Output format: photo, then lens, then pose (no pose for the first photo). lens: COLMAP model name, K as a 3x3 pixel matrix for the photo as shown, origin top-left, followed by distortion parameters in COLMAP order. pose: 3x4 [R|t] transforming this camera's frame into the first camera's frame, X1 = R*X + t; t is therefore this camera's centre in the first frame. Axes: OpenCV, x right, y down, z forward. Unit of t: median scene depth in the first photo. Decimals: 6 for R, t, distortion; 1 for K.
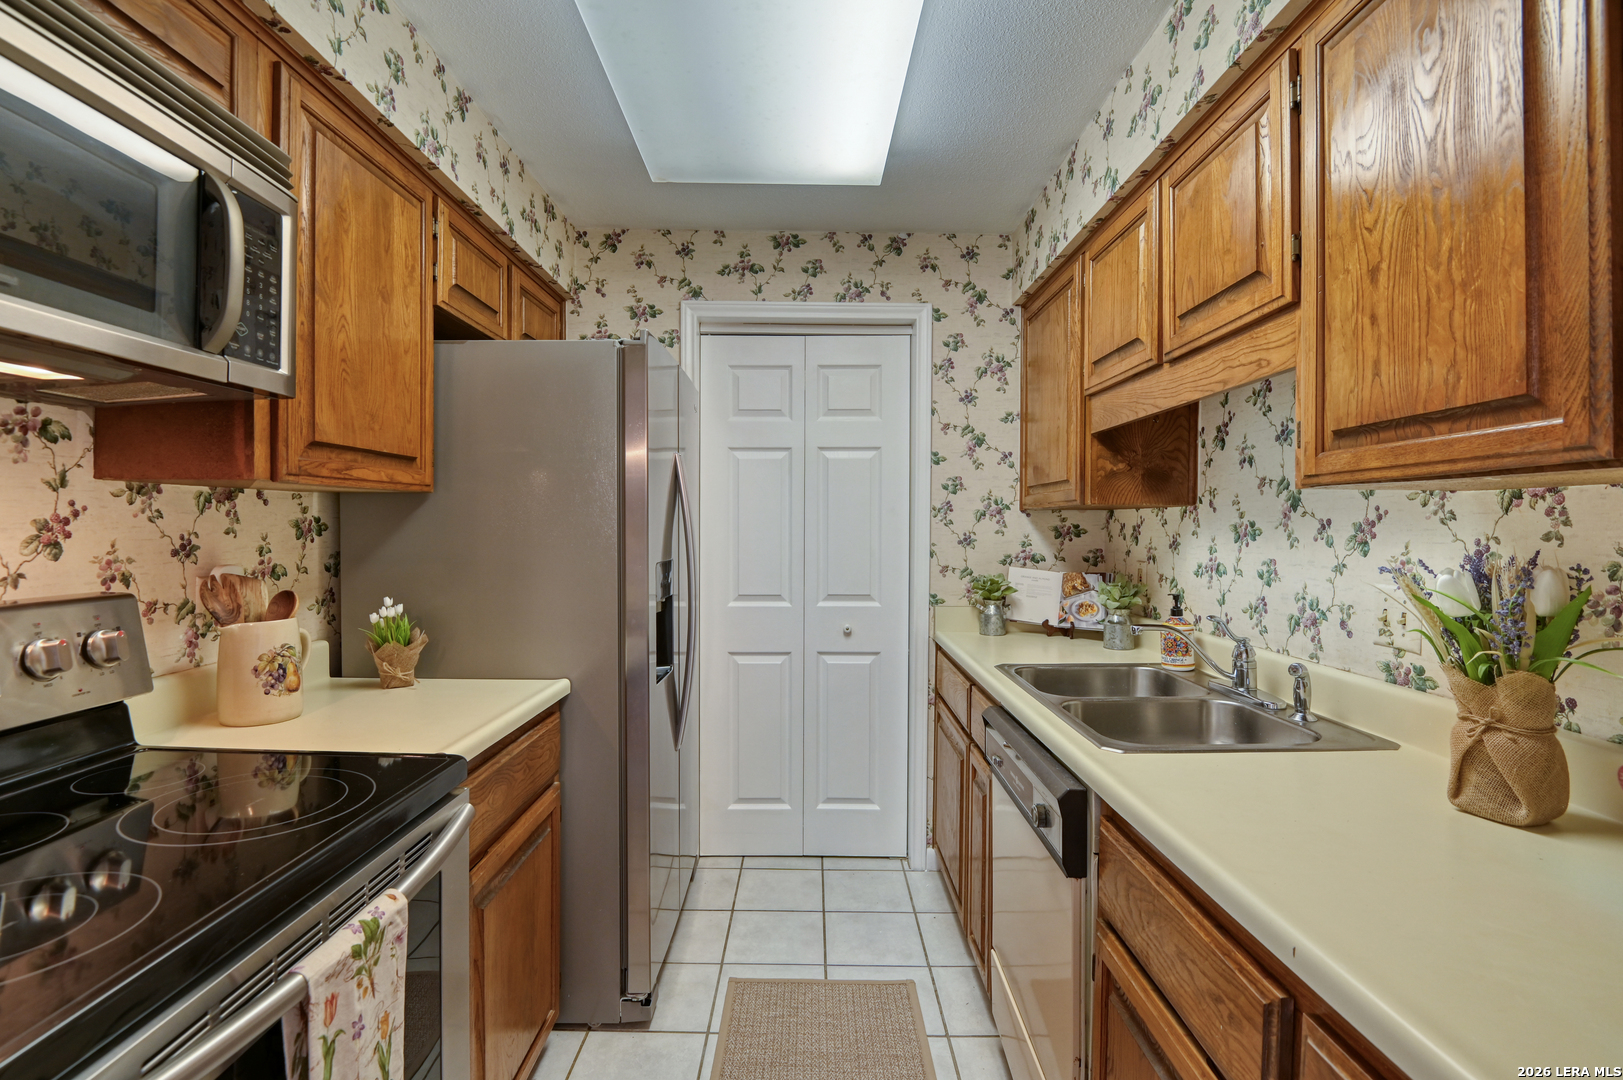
lens RADIAL K [[760.1, 0, 809.1], [0, 760.1, 537.0], [0, 0, 1]] dist [-0.015875, -0.006033]
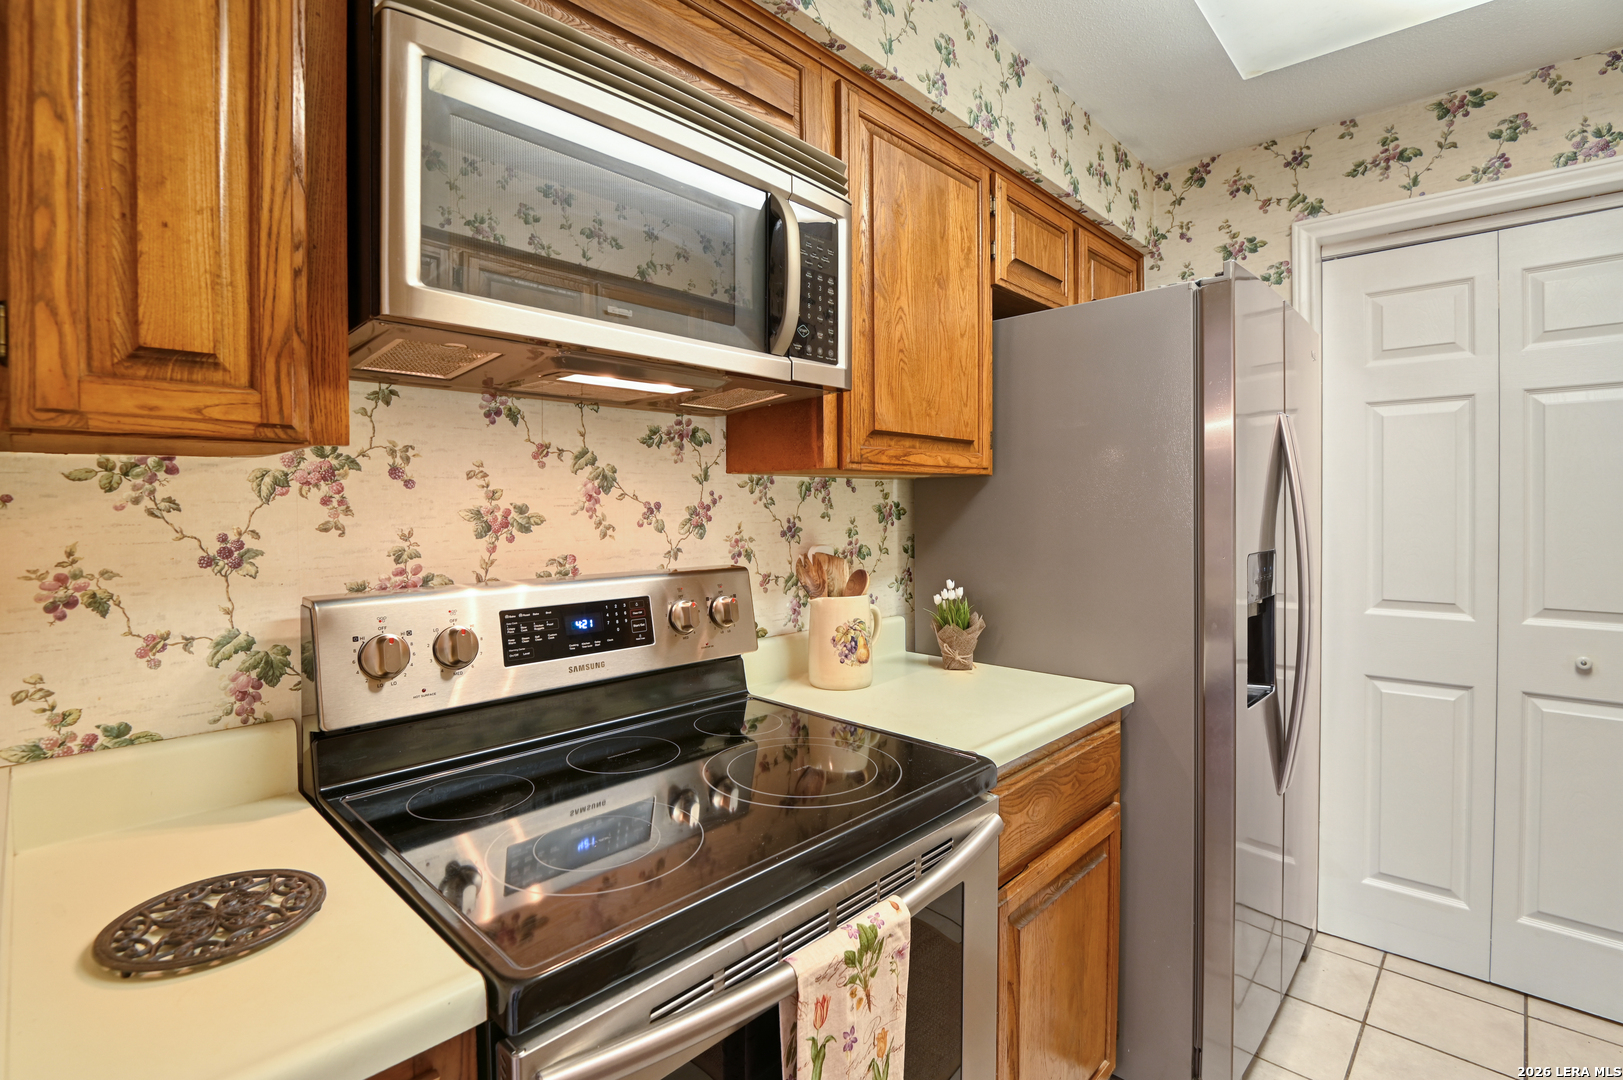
lens RADIAL K [[760.1, 0, 804.7], [0, 760.1, 520.9], [0, 0, 1]] dist [-0.015875, -0.006033]
pose [[0.725138, 0.002021, -0.688600, 0.003703], [-0.002221, 0.999997, 0.000597, 0.000035], [0.688600, 0.001097, 0.725141, 0.094871]]
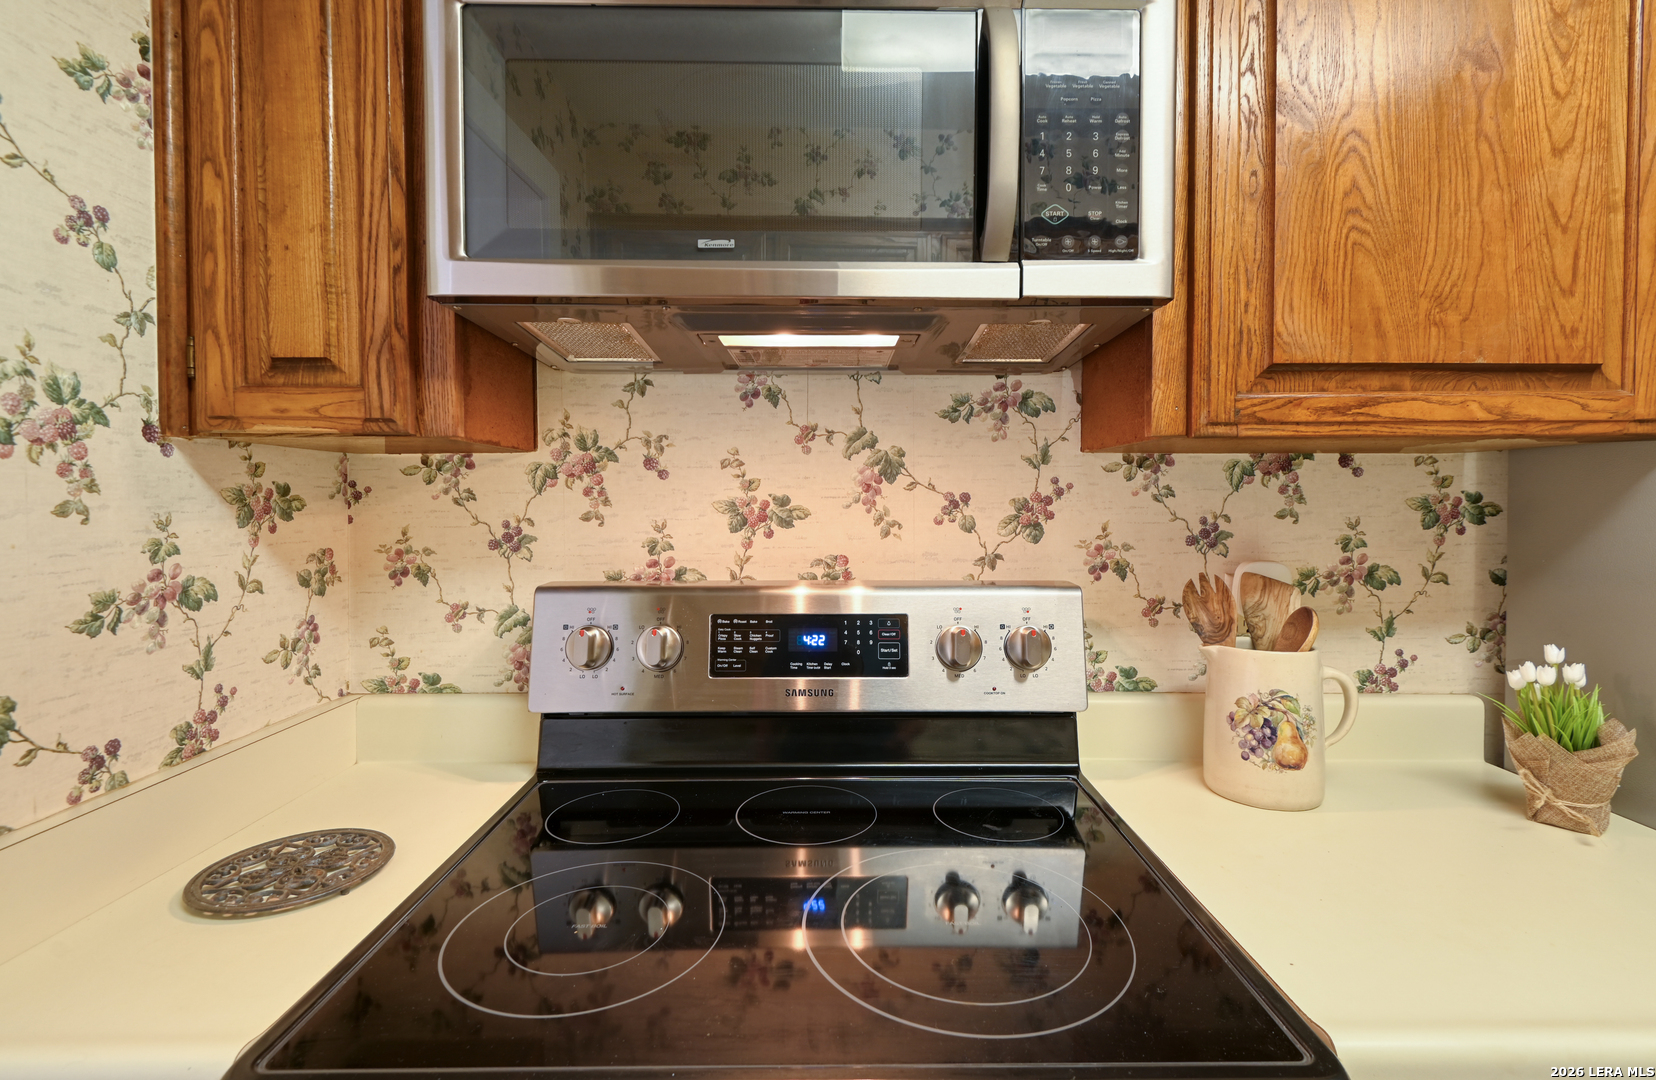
lens RADIAL K [[765.6, 0, 821.6], [0, 765.6, 516.5], [0, 0, 1]] dist [0.007072, -0.004010]
pose [[0.018936, 0.013635, -0.999728, -0.032336], [-0.018667, 0.999738, 0.013281, -0.004806], [0.999646, 0.018411, 0.019185, 0.374330]]
